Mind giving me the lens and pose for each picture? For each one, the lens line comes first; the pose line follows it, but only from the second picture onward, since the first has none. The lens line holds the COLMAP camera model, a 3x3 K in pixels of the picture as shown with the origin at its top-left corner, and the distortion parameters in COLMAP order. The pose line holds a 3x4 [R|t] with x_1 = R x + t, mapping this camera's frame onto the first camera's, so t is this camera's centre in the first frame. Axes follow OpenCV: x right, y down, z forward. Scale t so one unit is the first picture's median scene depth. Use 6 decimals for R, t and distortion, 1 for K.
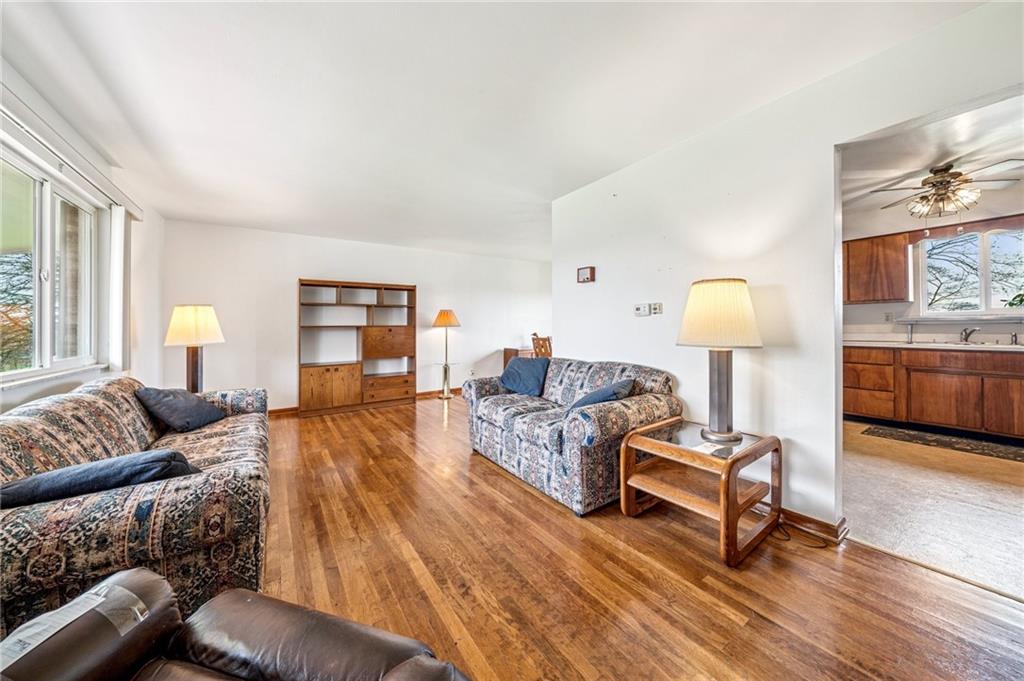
lens RADIAL K [[349.9, 0, 513.7], [0, 349.9, 336.7], [0, 0, 1]] dist [-0.011772, -0.000010]
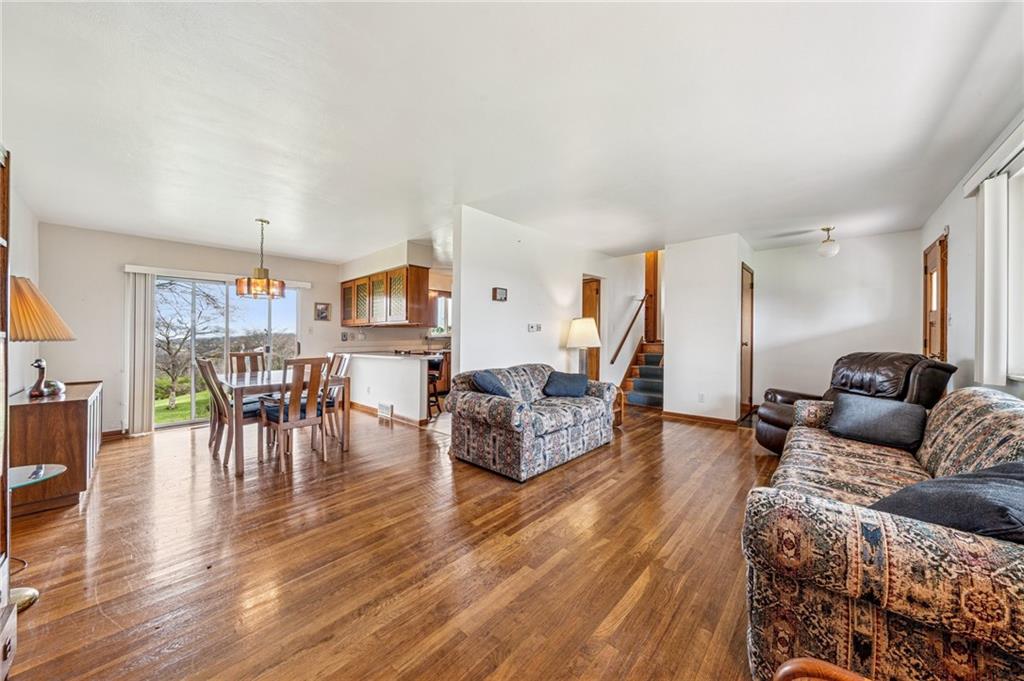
lens RADIAL K [[343.5, 0, 511.0], [0, 343.5, 343.9], [0, 0, 1]] dist [-0.007022, -0.000023]
pose [[-0.216813, 0.000368, 0.976213, -0.812884], [0.033310, 0.999420, 0.007021, -0.015863], [-0.975645, 0.034040, -0.216700, 1.056570]]
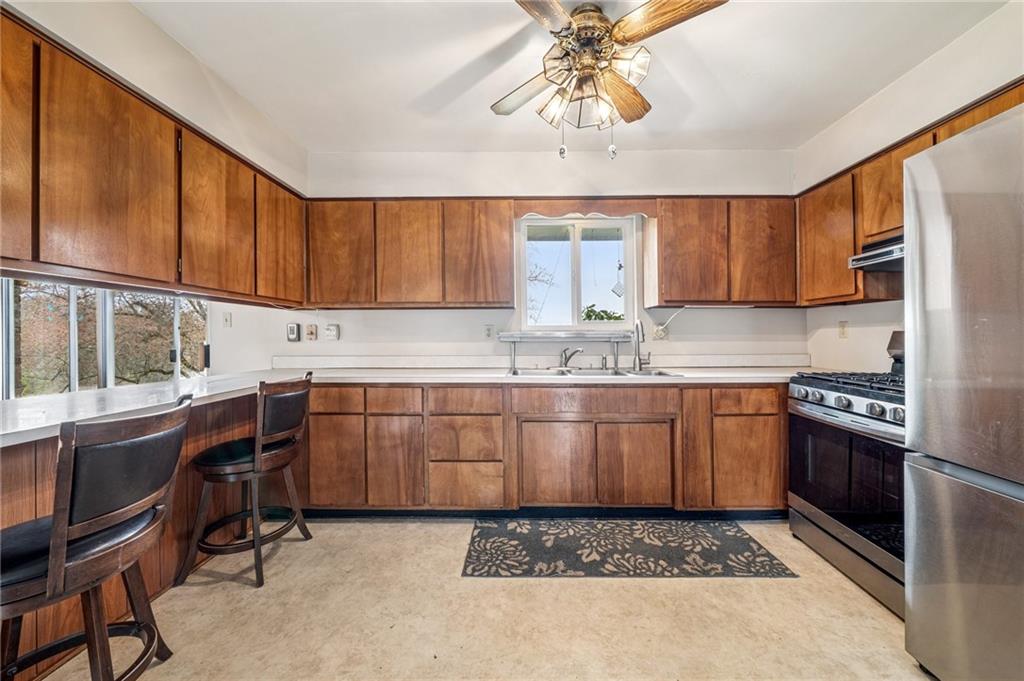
lens RADIAL K [[349.9, 0, 513.7], [0, 349.9, 336.7], [0, 0, 1]] dist [-0.011772, -0.000010]
pose [[0.580609, 0.017433, 0.813996, 0.642967], [0.010149, 0.999538, -0.028645, -0.029846], [-0.814119, 0.024892, 0.580164, 0.650398]]
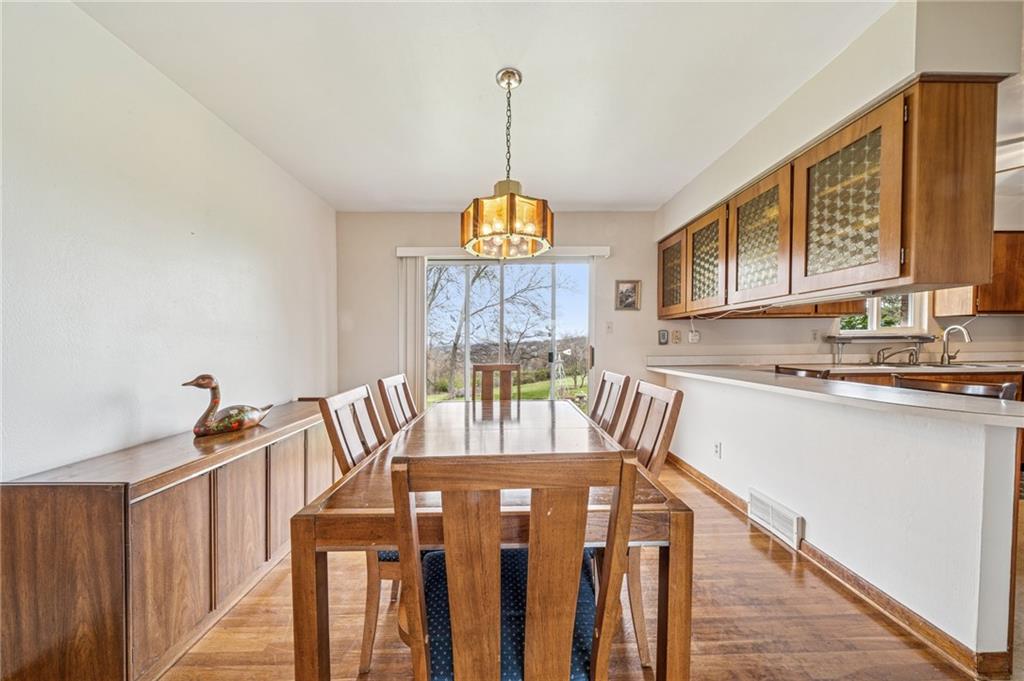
lens RADIAL K [[343.5, 0, 511.0], [0, 343.5, 343.9], [0, 0, 1]] dist [-0.007022, -0.000023]
pose [[0.562141, 0.009030, 0.826992, -0.027412], [0.019378, 0.999522, -0.024086, -0.033542], [-0.826814, 0.029565, 0.561698, 1.300234]]
